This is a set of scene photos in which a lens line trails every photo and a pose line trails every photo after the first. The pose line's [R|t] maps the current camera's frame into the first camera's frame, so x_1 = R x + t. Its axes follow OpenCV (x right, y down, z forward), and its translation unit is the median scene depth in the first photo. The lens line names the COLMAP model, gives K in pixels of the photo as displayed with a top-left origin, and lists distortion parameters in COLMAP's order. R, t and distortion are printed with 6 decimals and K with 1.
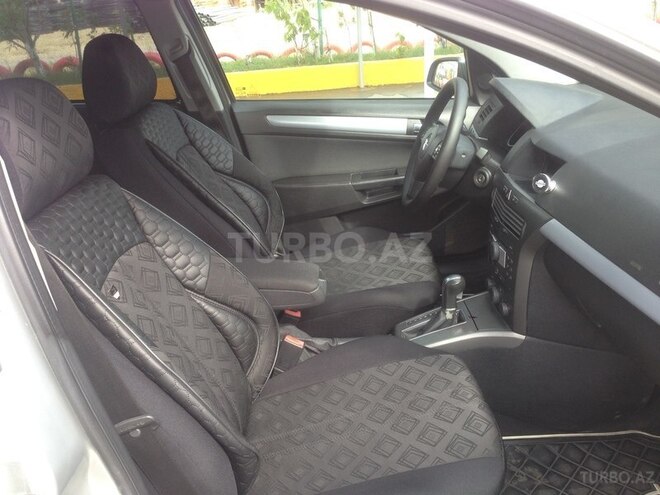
lens RADIAL K [[604.8, 0, 330.0], [0, 604.8, 247.5], [0, 0, 1]] dist [0.109375, -0.219896]
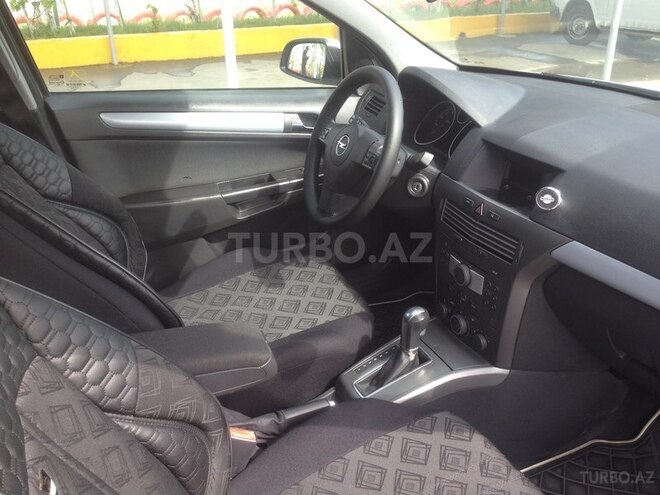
lens RADIAL K [[604.8, 0, 330.0], [0, 604.8, 247.5], [0, 0, 1]] dist [0.109375, -0.219896]
pose [[0.912606, -0.116137, 0.391998, -0.175224], [0.101355, 0.993142, 0.058274, -0.078361], [-0.396078, -0.013450, 0.918118, 0.232204]]
